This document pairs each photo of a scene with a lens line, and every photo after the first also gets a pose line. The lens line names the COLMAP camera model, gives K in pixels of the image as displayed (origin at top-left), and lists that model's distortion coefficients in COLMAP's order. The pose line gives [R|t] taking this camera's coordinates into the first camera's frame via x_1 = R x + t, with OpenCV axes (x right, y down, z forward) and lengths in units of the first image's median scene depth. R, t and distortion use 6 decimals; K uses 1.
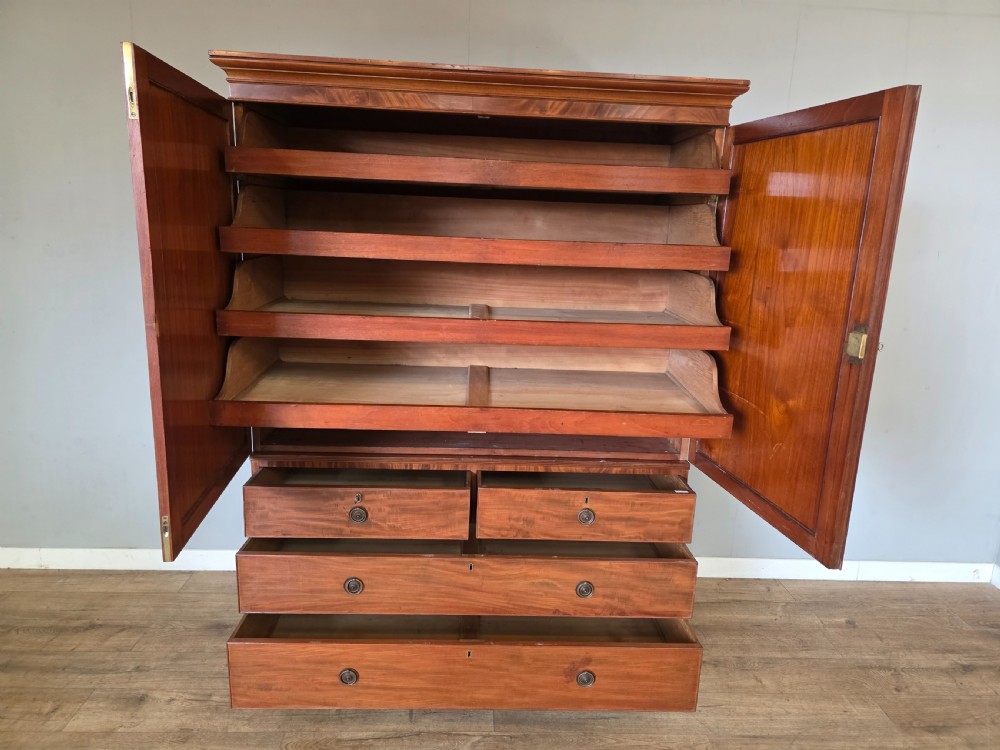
lens RADIAL K [[672.5, 0, 502.6], [0, 672.5, 377.1], [0, 0, 1]] dist [0.060646, -0.061641]
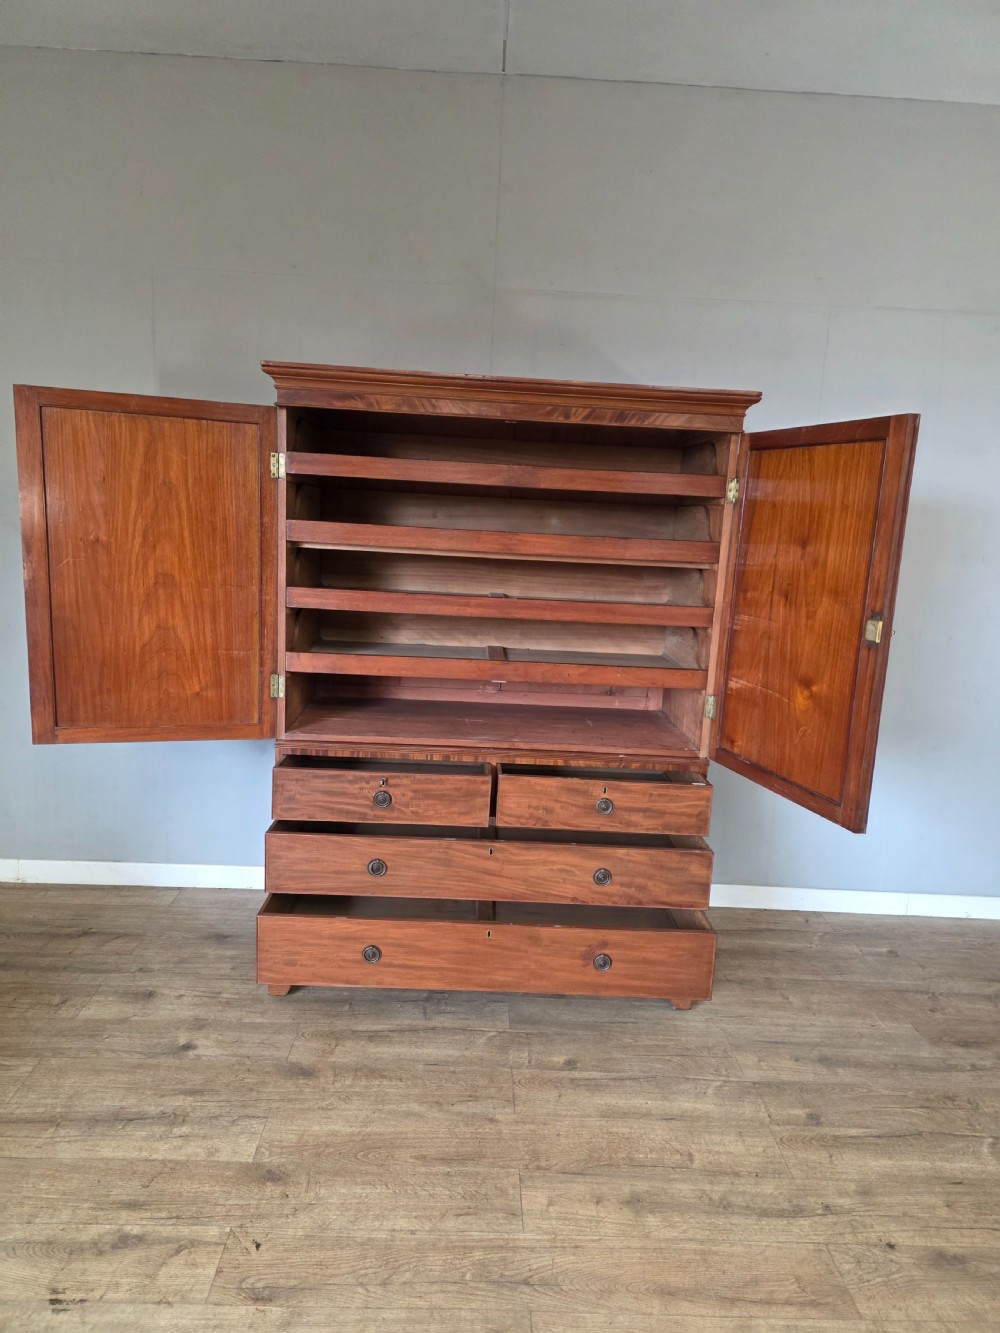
lens RADIAL K [[896.5, 0, 496.5], [0, 896.5, 670.2], [0, 0, 1]] dist [0.060646, -0.061641]
pose [[0.999814, 0.015915, -0.010925, -0.027312], [-0.016526, 0.998163, -0.058290, 0.082268], [0.009977, 0.058459, 0.998240, -0.361477]]
